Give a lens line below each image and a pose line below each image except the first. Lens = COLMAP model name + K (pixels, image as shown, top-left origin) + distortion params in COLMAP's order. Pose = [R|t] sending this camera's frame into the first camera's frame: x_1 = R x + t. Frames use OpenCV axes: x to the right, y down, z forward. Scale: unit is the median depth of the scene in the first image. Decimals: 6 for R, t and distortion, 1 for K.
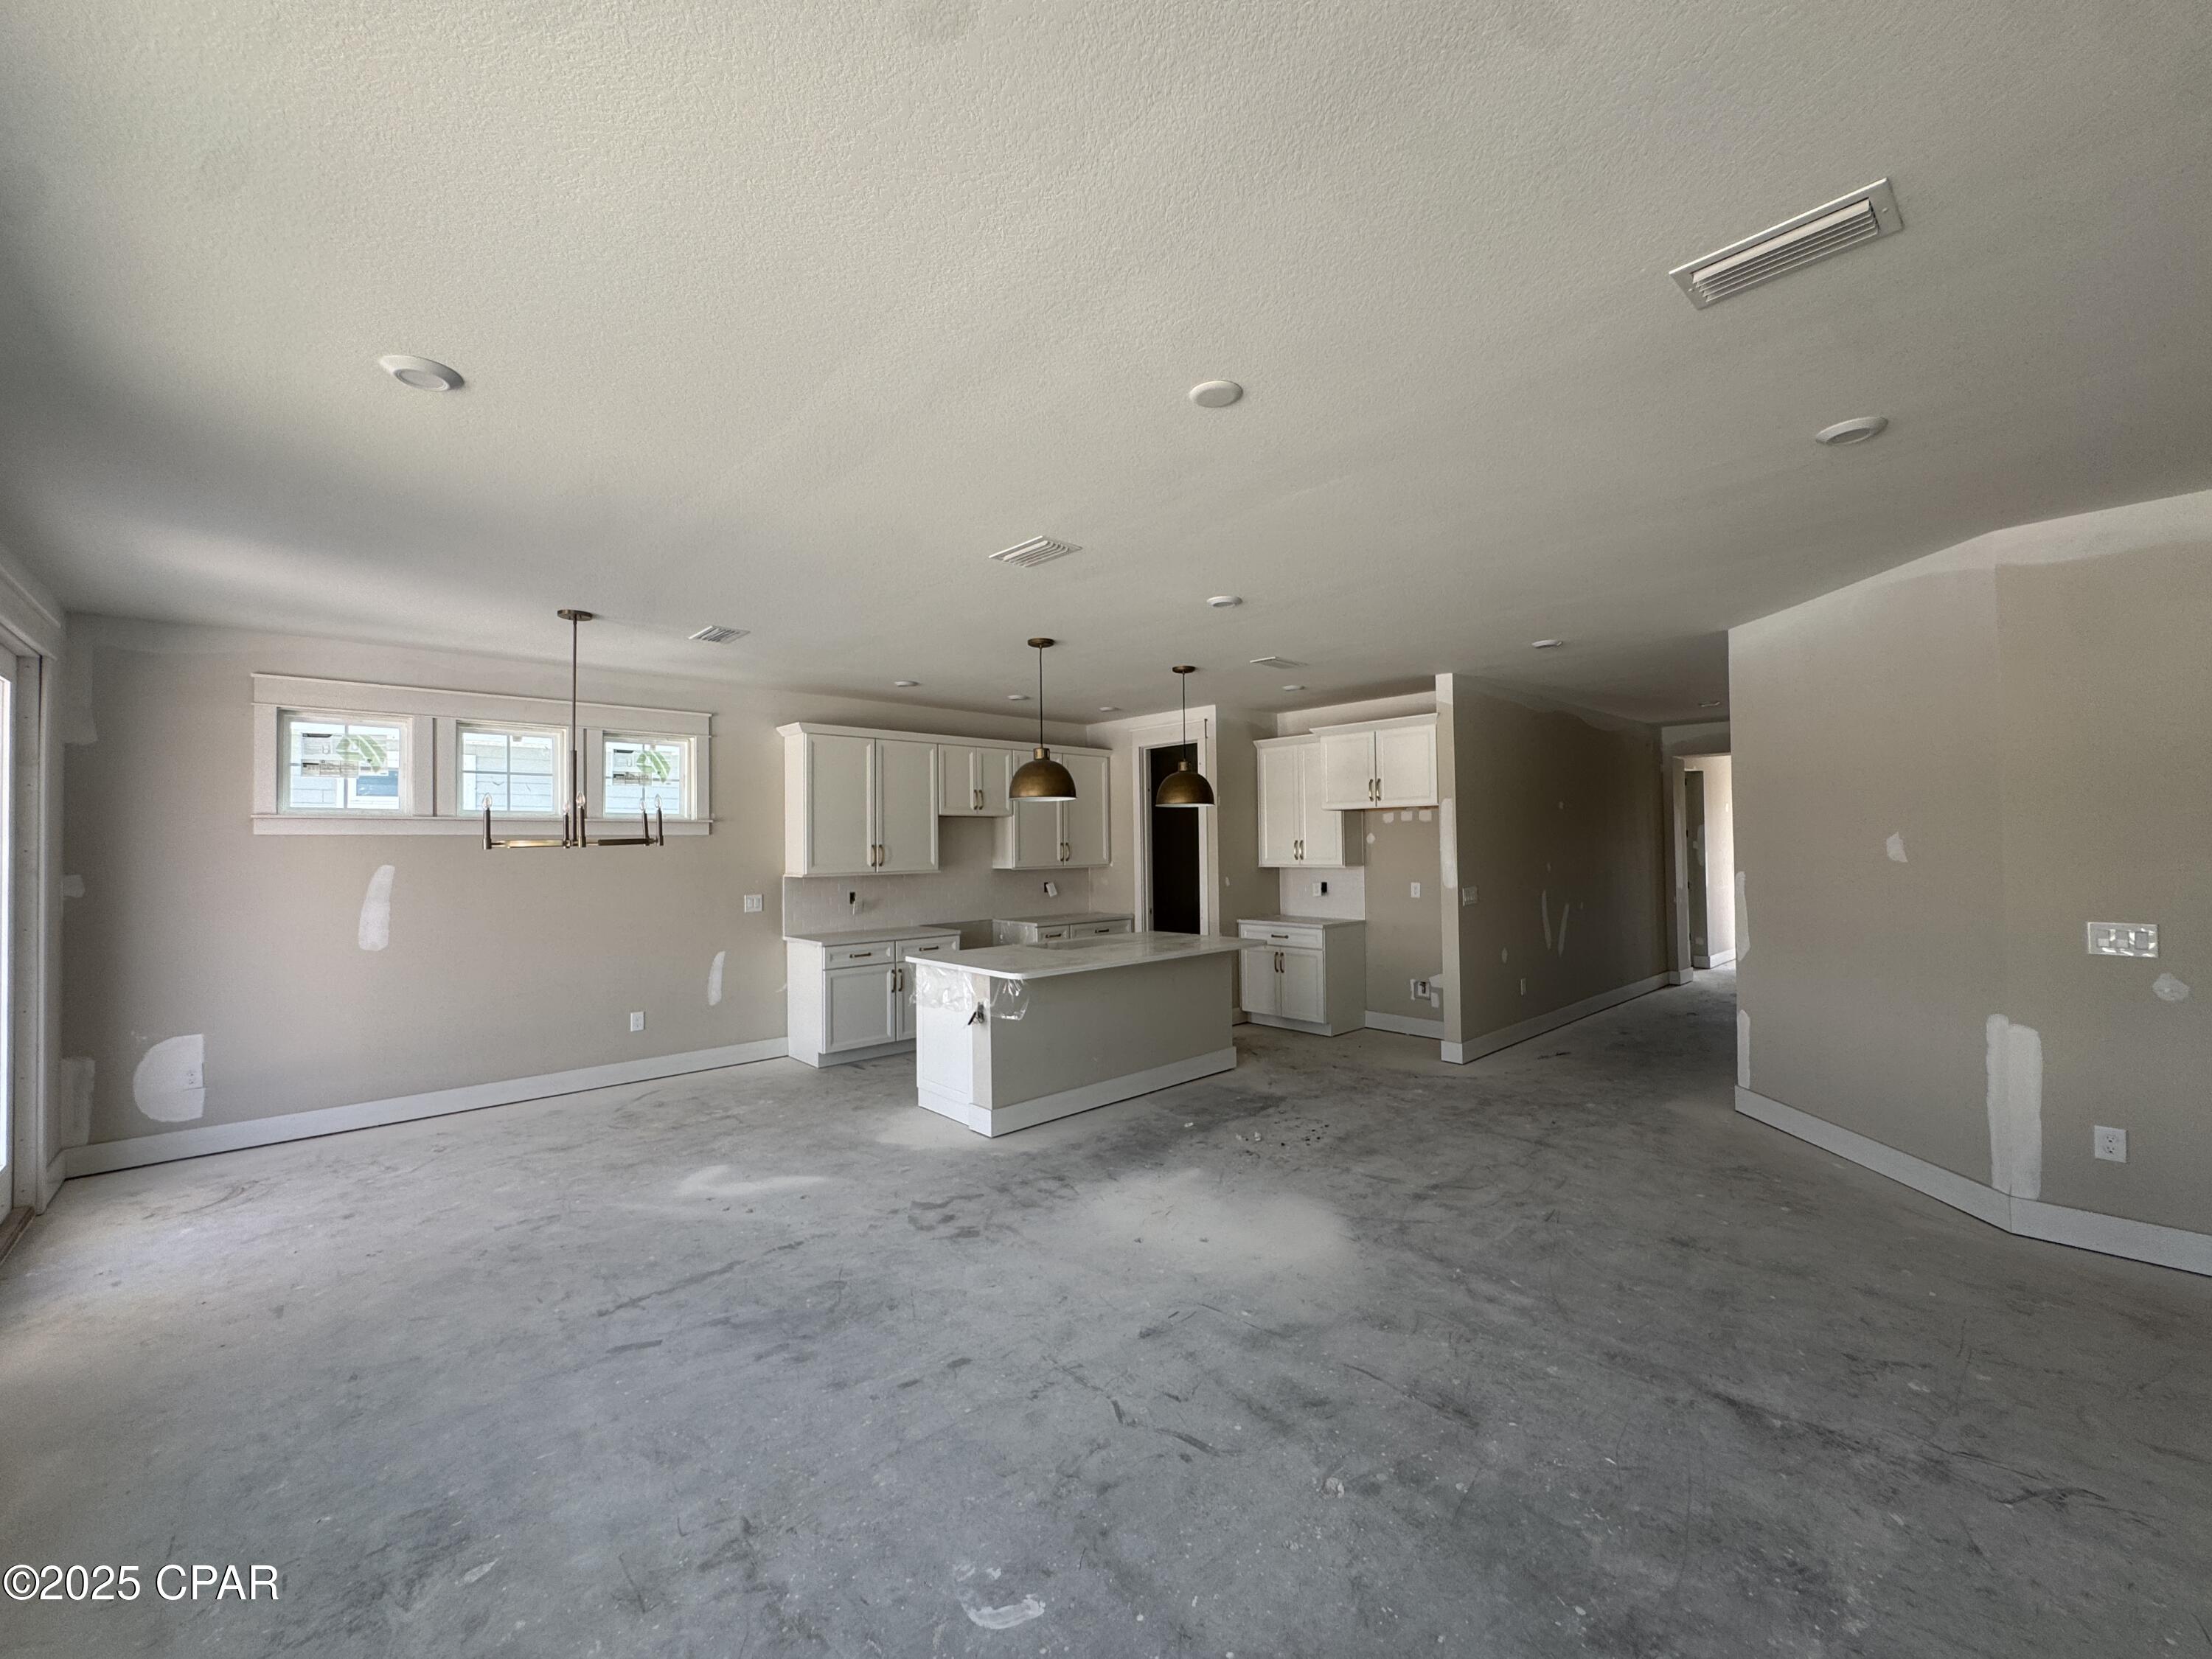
lens RADIAL K [[889.5, 0, 1092.4], [0, 889.5, 827.3], [0, 0, 1]] dist [-0.003699, 0.000186]
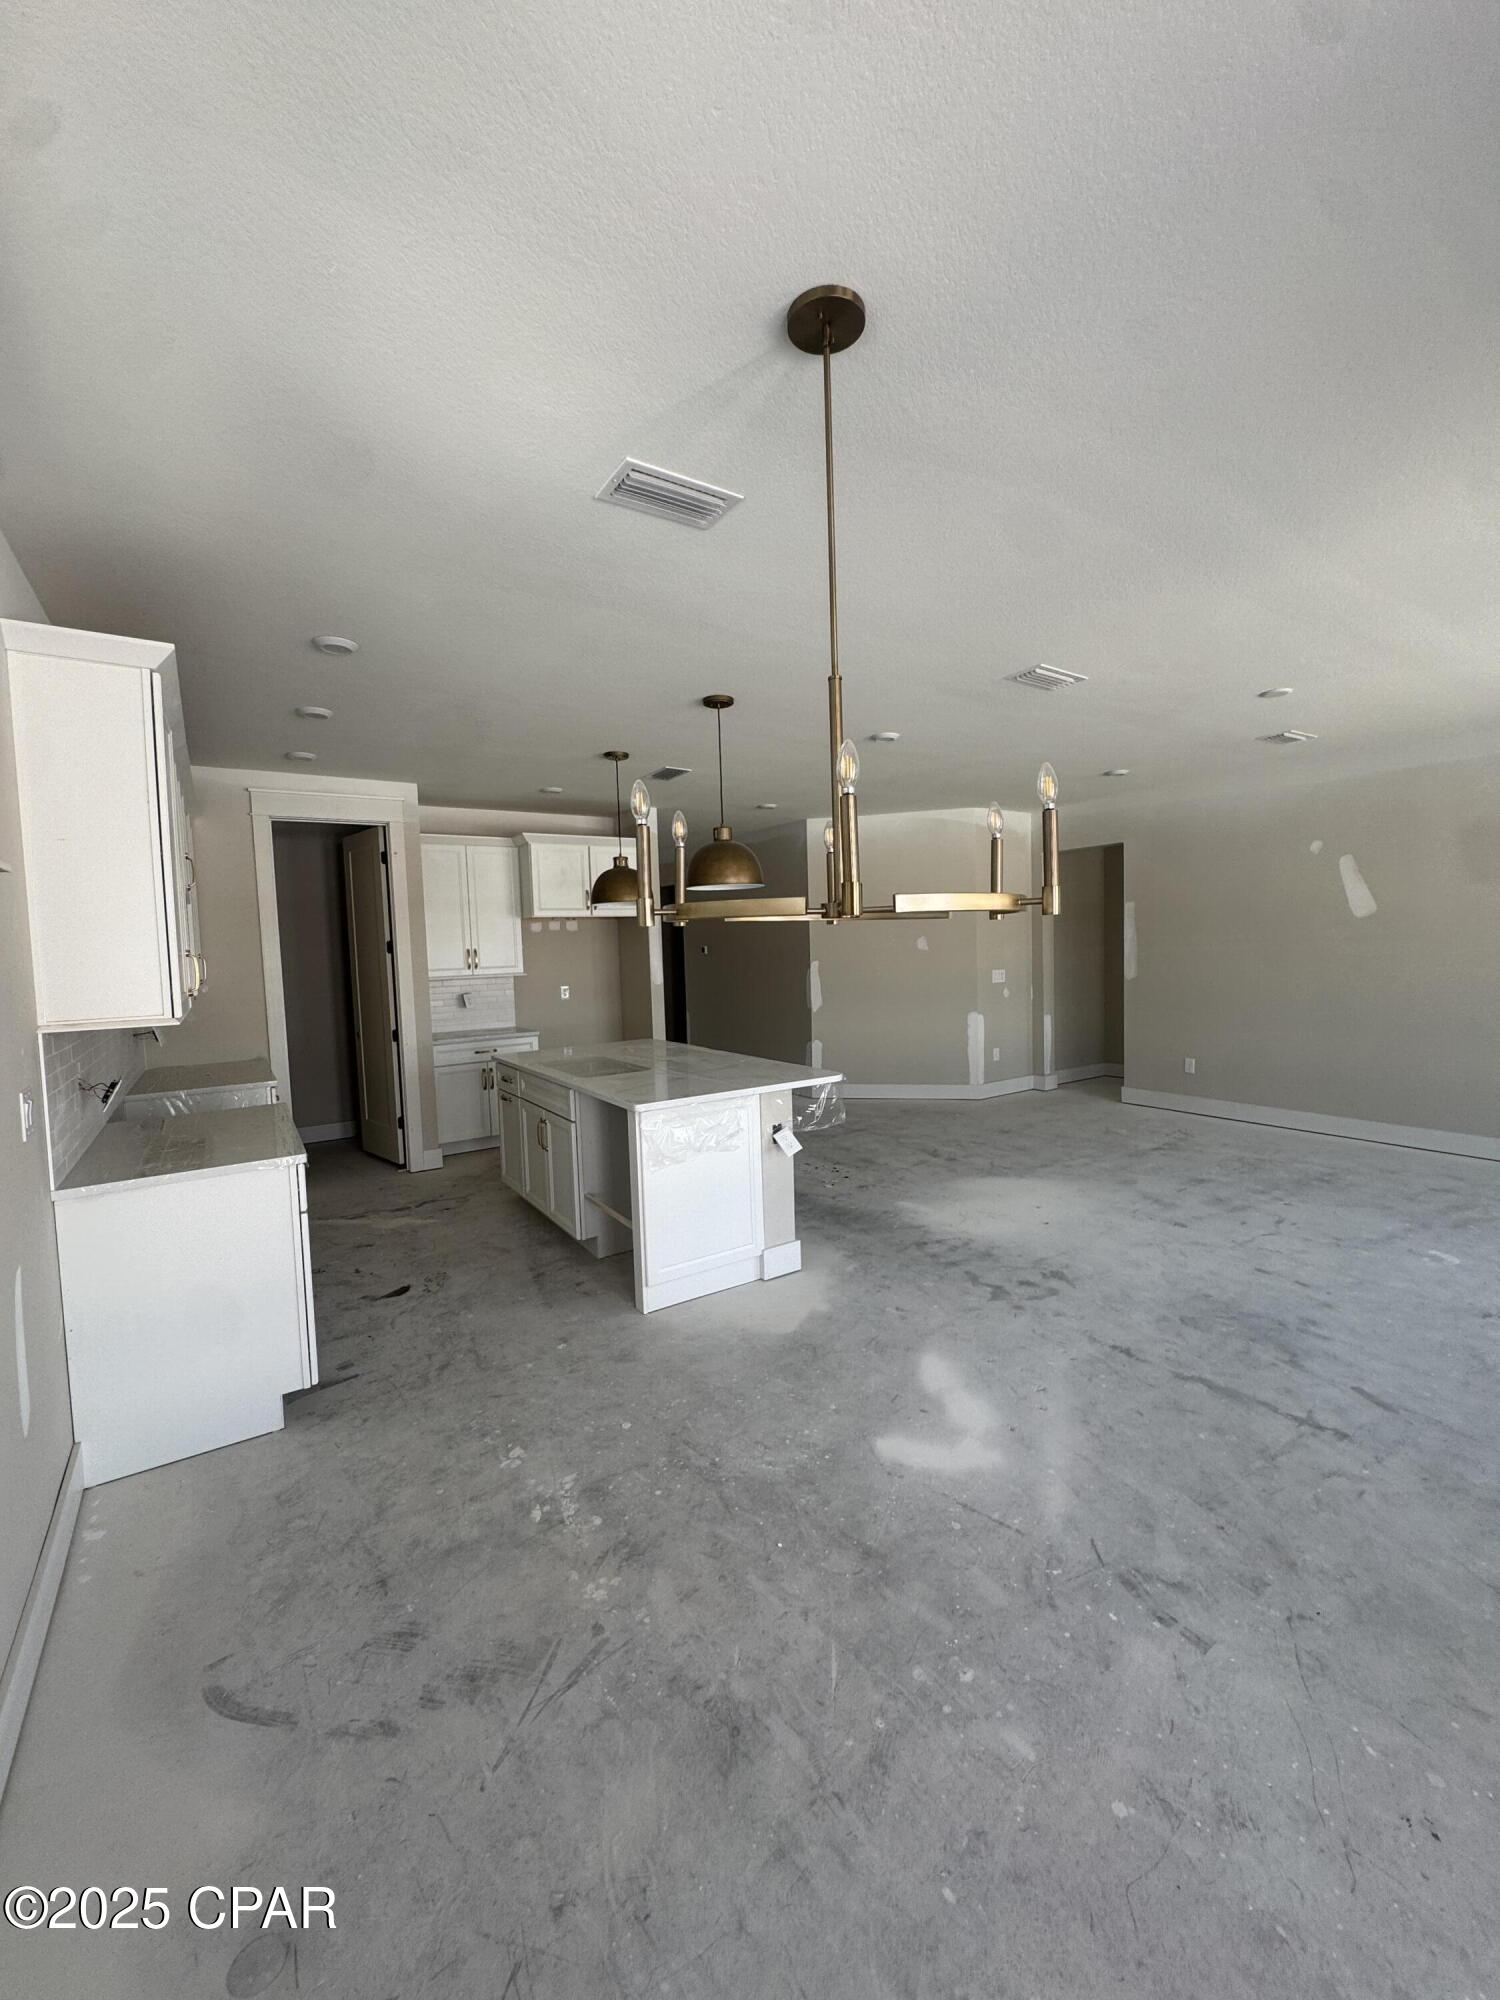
lens RADIAL K [[804.3, 0, 758.8], [0, 804.3, 987.4], [0, 0, 1]] dist [-0.003699, 0.000186]
pose [[0.151362, -0.044826, 0.987462, -1.044154], [0.008814, 0.998993, 0.043998, 0.038658], [-0.988439, 0.002044, 0.151604, 1.071194]]
